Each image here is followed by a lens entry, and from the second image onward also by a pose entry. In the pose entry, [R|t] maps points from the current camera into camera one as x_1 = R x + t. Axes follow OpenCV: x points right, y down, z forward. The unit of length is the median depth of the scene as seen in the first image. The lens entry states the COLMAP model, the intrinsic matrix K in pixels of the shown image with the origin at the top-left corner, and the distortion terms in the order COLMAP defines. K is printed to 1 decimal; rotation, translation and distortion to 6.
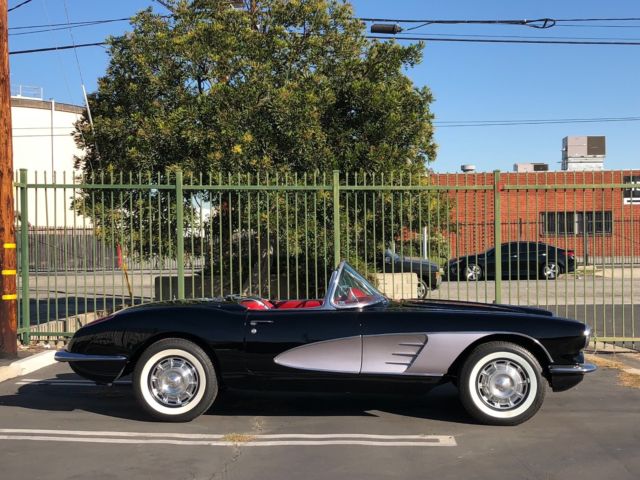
lens RADIAL K [[1060.7, 0, 320.0], [0, 1060.7, 240.0], [0, 0, 1]] dist [0.185673, -0.050377]
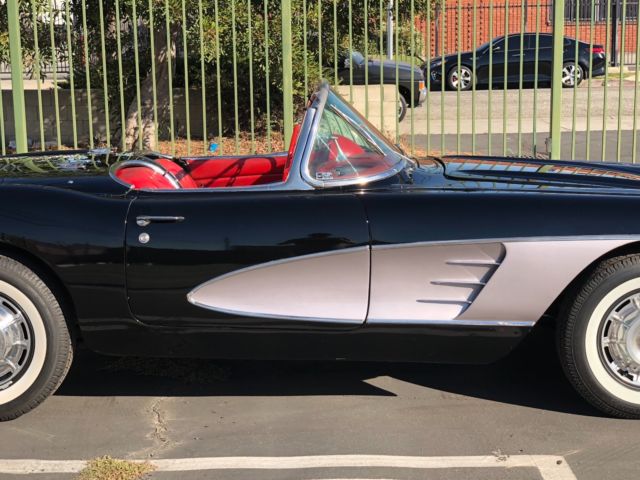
lens RADIAL K [[1232.0, 0, 320.0], [0, 1232.0, 240.0], [0, 0, 1]] dist [0.052159, 0.103624]
pose [[0.997264, -0.010171, 0.073224, -0.016322], [-0.002565, 0.985133, 0.171774, -0.006034], [-0.073882, -0.171492, 0.982411, 0.305748]]
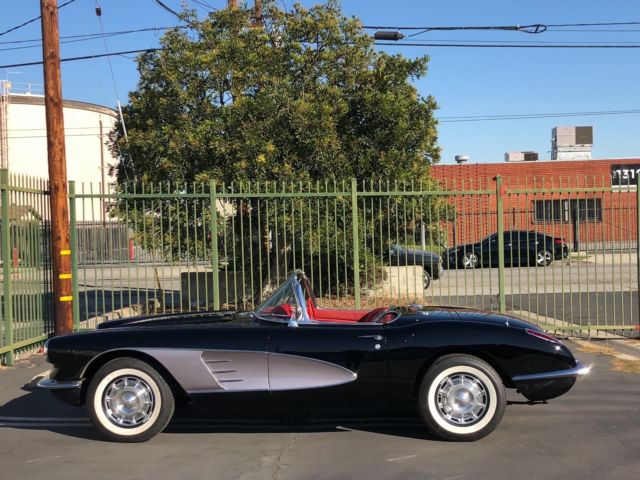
lens RADIAL K [[1060.7, 0, 320.0], [0, 1060.7, 240.0], [0, 0, 1]] dist [0.185673, -0.050377]
pose [[0.999818, -0.014228, 0.012717, -0.029850], [0.013988, 0.999727, 0.018727, -0.019188], [-0.012980, -0.018545, 0.999744, -0.089201]]
